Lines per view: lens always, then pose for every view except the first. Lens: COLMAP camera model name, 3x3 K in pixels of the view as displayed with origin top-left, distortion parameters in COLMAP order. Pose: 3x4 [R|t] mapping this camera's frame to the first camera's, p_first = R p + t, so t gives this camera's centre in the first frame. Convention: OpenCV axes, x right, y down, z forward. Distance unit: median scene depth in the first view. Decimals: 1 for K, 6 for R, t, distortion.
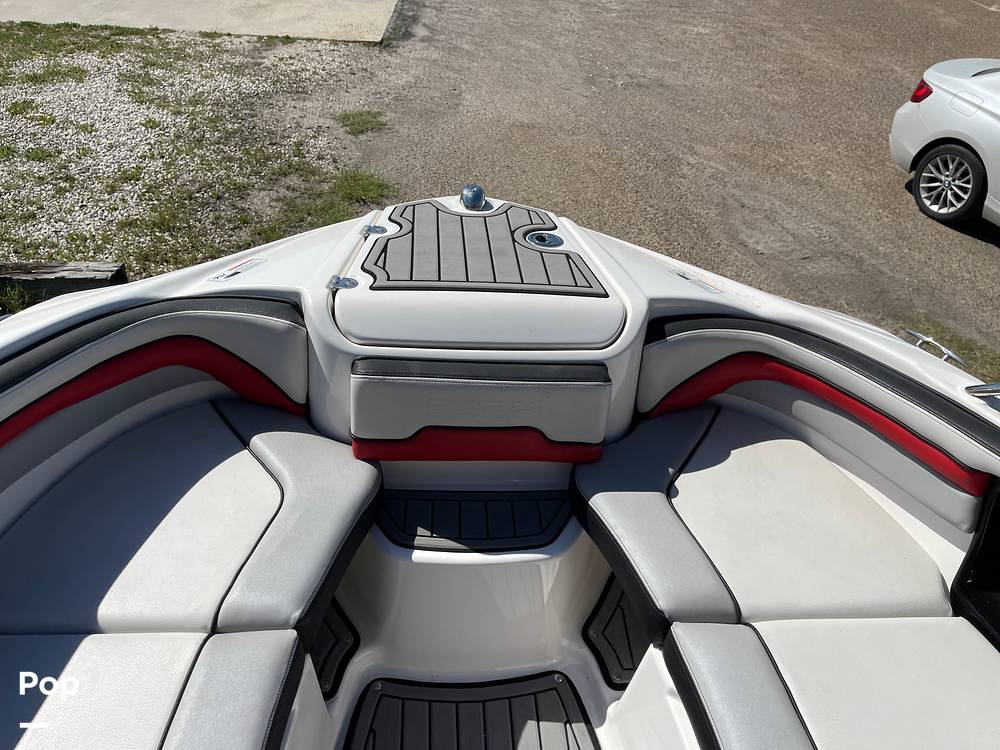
lens RADIAL K [[756.1, 0, 506.5], [0, 756.1, 379.2], [0, 0, 1]] dist [0.063300, -0.094399]
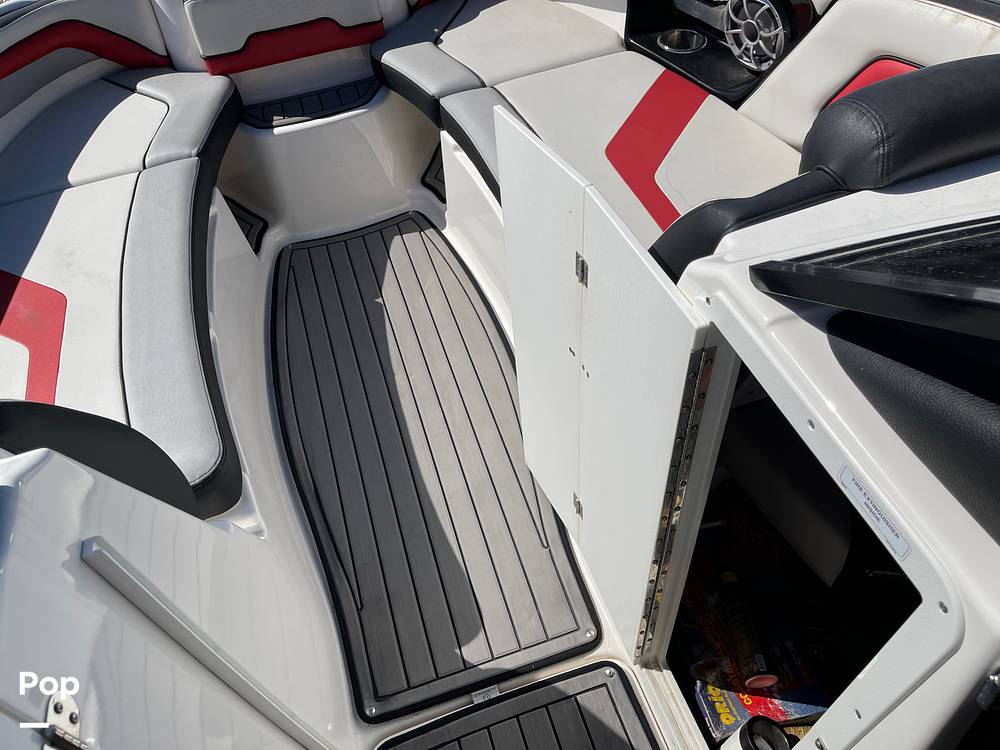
lens RADIAL K [[756.1, 0, 505.5], [0, 756.1, 373.9], [0, 0, 1]] dist [0.063300, -0.094399]
pose [[0.957966, -0.286103, 0.021128, 0.124574], [0.278167, 0.944356, 0.175543, 0.493840], [-0.070175, -0.162287, 0.984245, -0.484376]]
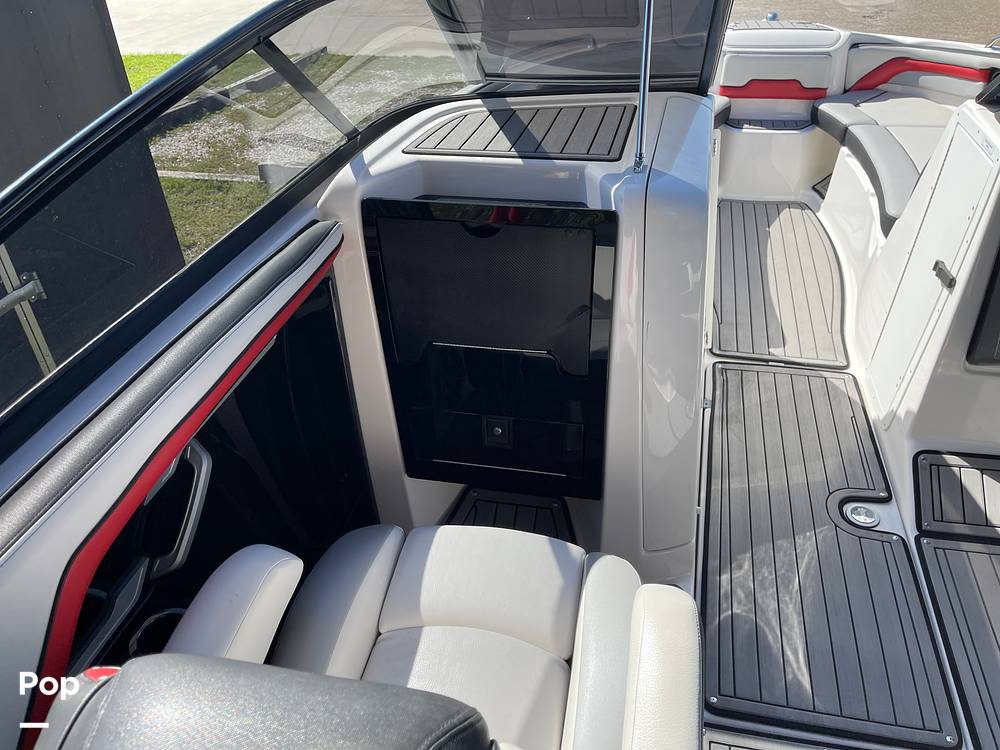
lens RADIAL K [[756.1, 0, 503.6], [0, 756.1, 372.4], [0, 0, 1]] dist [0.063300, -0.094399]
pose [[0.949901, 0.066138, -0.305474, -0.045123], [-0.091066, 0.993516, -0.068073, 1.184515], [0.298991, 0.092481, 0.949764, -1.461167]]
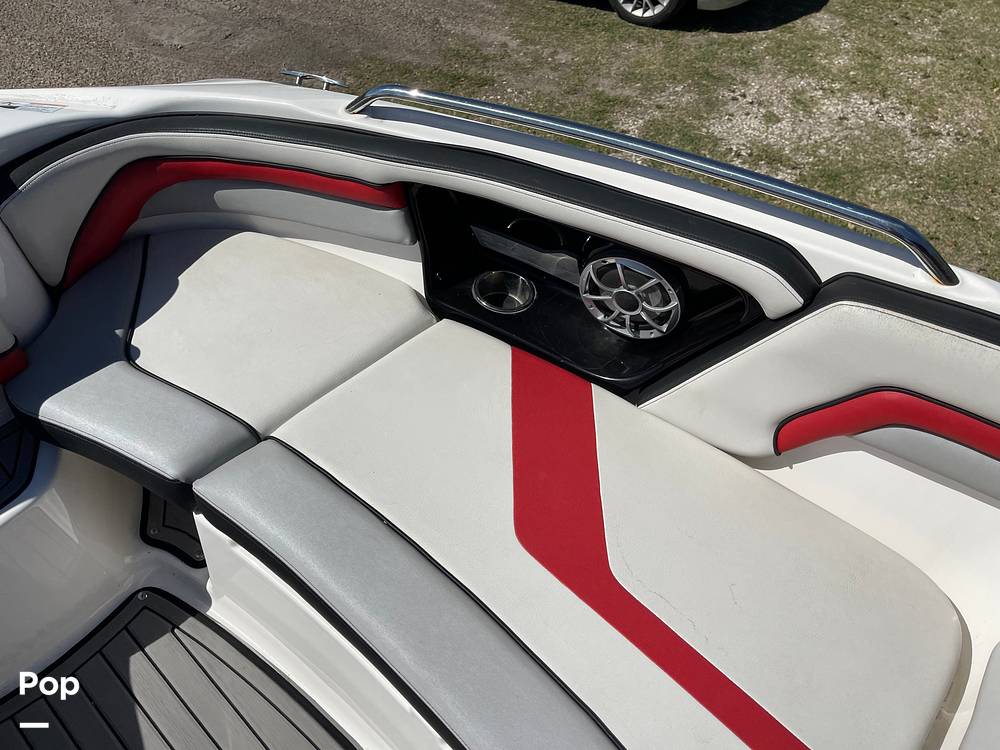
lens RADIAL K [[756.1, 0, 513.1], [0, 756.1, 378.2], [0, 0, 1]] dist [0.063300, -0.094399]
pose [[0.738599, -0.525966, 0.421701, 0.150133], [0.407321, 0.846619, 0.342530, 0.049359], [-0.537179, -0.081224, 0.839548, 0.041095]]
